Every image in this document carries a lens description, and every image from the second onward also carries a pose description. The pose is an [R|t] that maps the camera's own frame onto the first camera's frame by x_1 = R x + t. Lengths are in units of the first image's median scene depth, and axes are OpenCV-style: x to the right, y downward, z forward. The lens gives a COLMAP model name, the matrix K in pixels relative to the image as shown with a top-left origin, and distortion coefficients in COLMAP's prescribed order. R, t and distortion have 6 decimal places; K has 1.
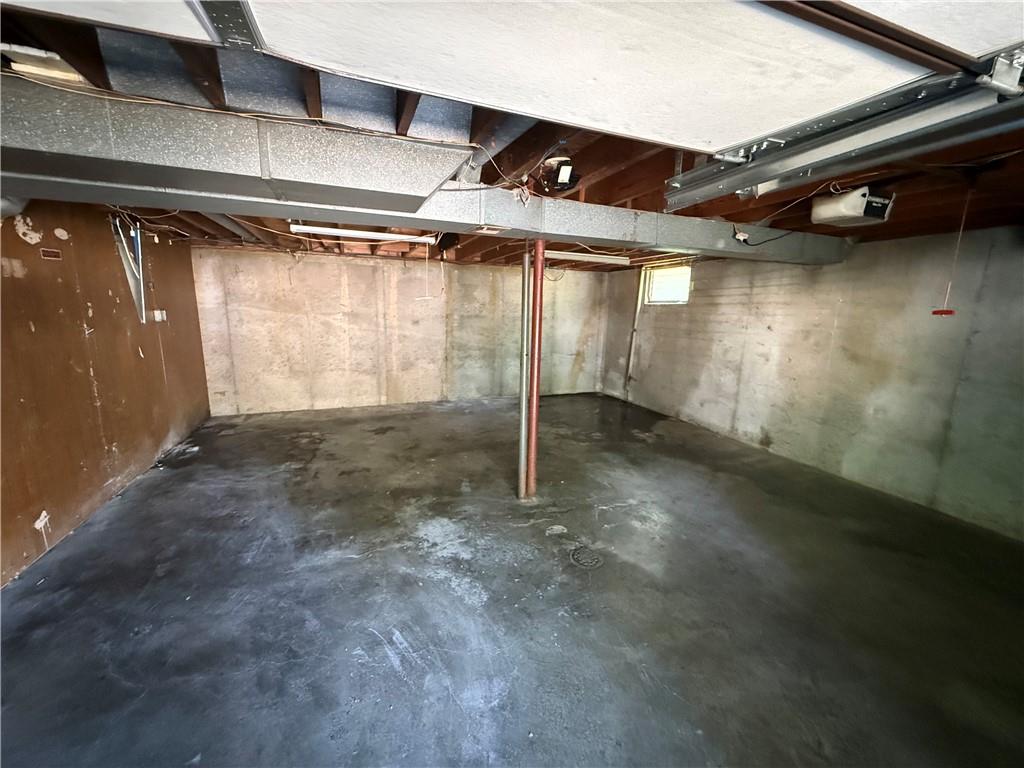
lens RADIAL K [[407.8, 0, 509.5], [0, 407.8, 387.8], [0, 0, 1]] dist [0.000789, 0.000407]
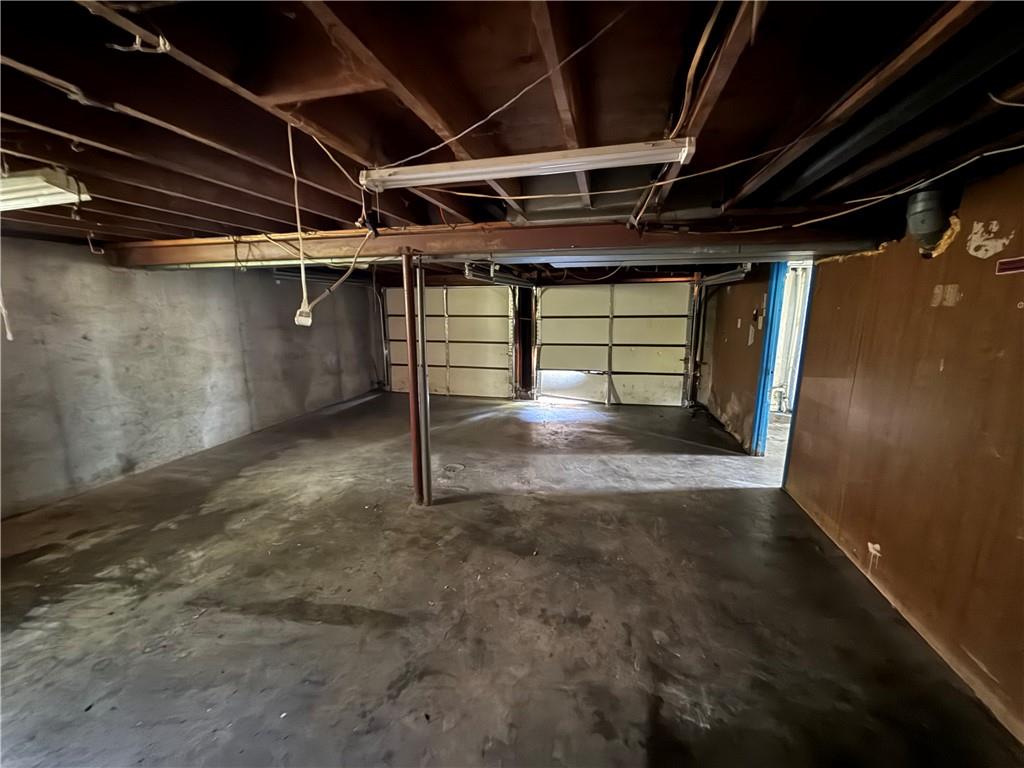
lens RADIAL K [[407.8, 0, 510.1], [0, 407.8, 383.1], [0, 0, 1]] dist [0.000789, 0.000407]
pose [[-0.817768, -0.128461, 0.561029, -0.579350], [0.096444, 0.930405, 0.353618, -0.304957], [-0.567410, 0.343285, -0.748466, 1.319307]]
